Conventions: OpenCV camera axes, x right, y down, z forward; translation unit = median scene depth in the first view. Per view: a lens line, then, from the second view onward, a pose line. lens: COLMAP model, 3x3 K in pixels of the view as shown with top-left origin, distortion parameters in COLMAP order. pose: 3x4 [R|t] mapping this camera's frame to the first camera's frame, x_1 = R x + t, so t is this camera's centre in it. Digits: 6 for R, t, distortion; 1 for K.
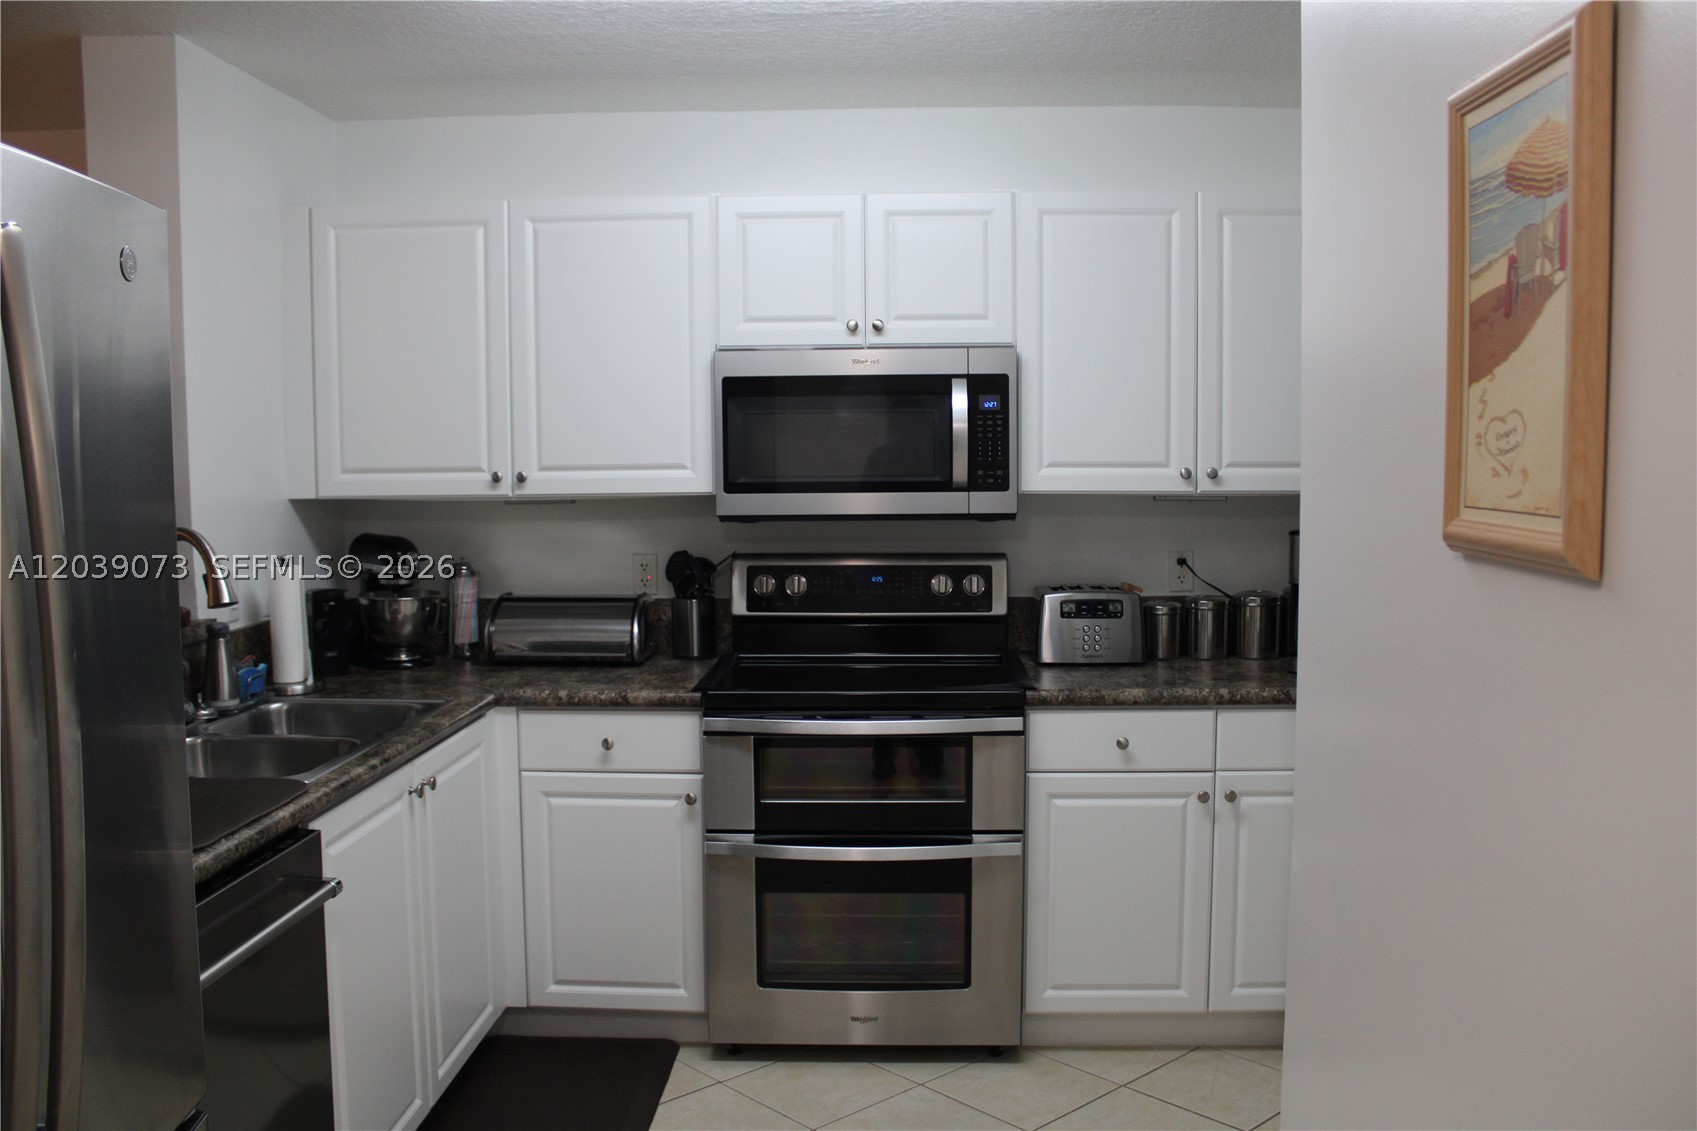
lens RADIAL K [[1411.7, 0, 860.2], [0, 1411.7, 551.9], [0, 0, 1]] dist [-0.153330, 0.114081]
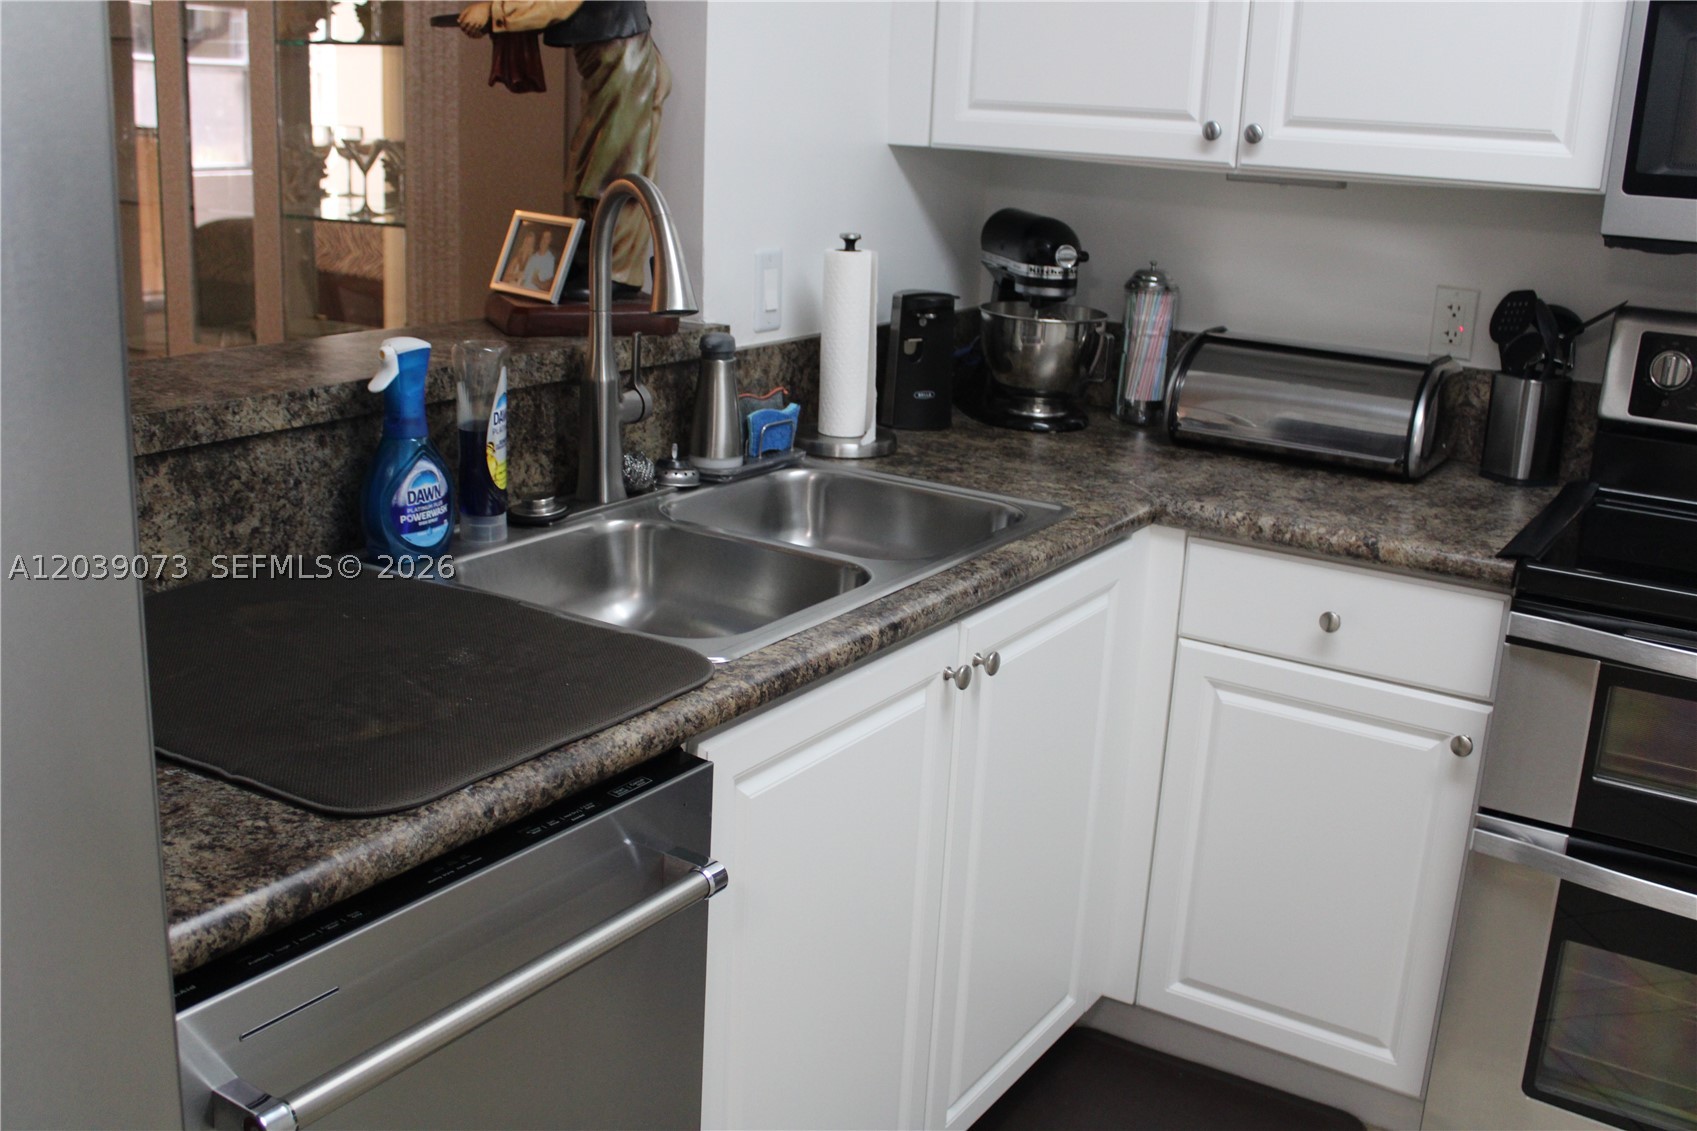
lens RADIAL K [[1672.5, 0, 856.2], [0, 1672.5, 565.1], [0, 0, 1]] dist [-0.086066, 0.000000]
pose [[0.865880, 0.178654, -0.467263, -0.034955], [-0.086581, 0.973479, 0.211759, -0.011139], [0.492702, -0.142902, 0.858384, 0.321220]]
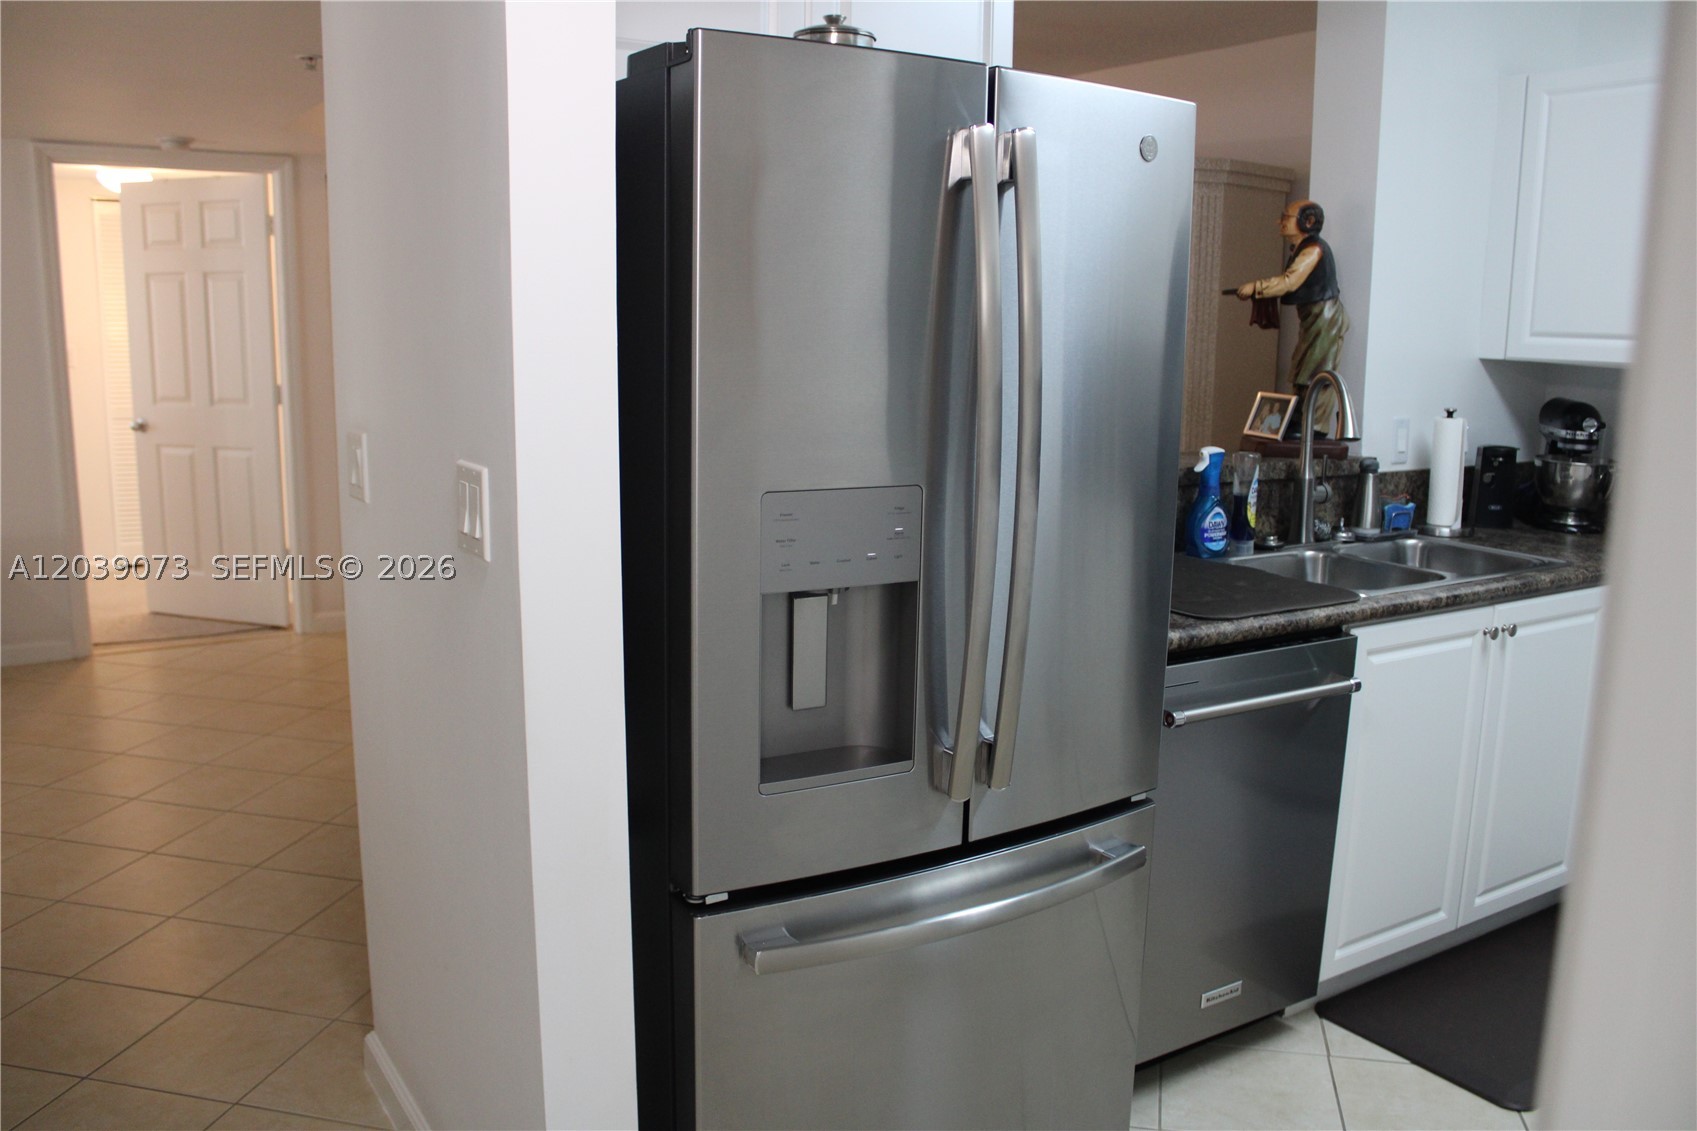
lens RADIAL K [[1411.7, 0, 858.8], [0, 1411.7, 579.7], [0, 0, 1]] dist [-0.153330, 0.114081]
pose [[0.578332, 0.168552, -0.798200, 0.191653], [-0.079253, 0.985404, 0.150660, 0.009186], [0.811943, -0.023872, 0.583248, -0.010390]]
